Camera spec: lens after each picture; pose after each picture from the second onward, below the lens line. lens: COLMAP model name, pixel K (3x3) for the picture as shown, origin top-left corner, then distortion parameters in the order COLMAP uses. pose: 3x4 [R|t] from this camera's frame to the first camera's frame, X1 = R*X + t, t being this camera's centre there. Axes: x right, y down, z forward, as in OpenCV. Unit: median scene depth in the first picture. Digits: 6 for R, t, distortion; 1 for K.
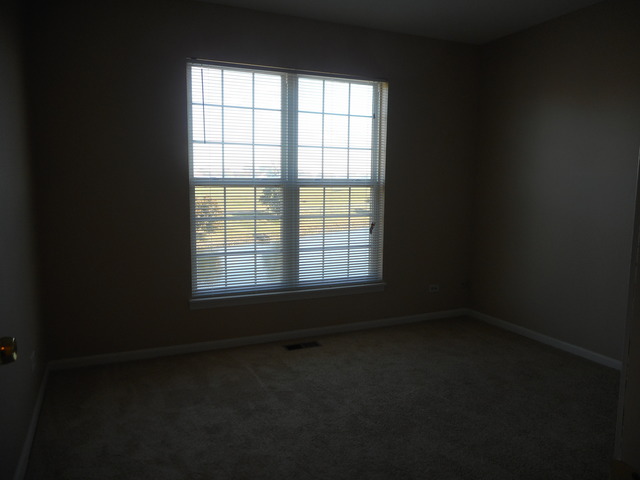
lens RADIAL K [[483.9, 0, 320.0], [0, 483.9, 240.0], [0, 0, 1]] dist [0.005720, 0.004371]
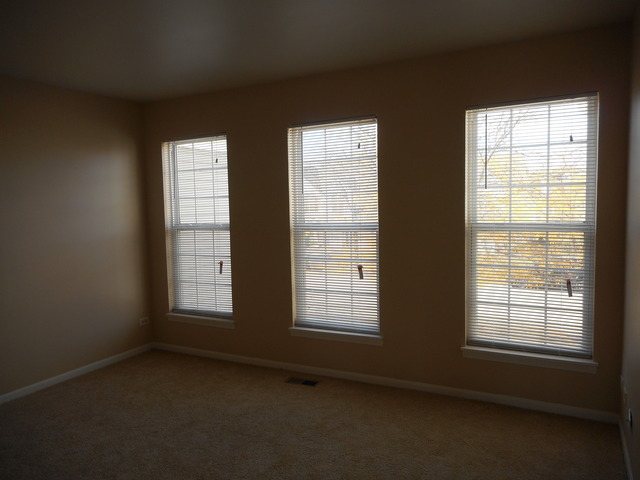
lens RADIAL K [[483.9, 0, 320.0], [0, 483.9, 240.0], [0, 0, 1]] dist [0.005720, 0.004371]
pose [[0.633645, 0.018490, -0.773403, 1.042935], [-0.087548, 0.995006, -0.047941, -0.051866], [0.768654, 0.098088, 0.632100, 0.446114]]
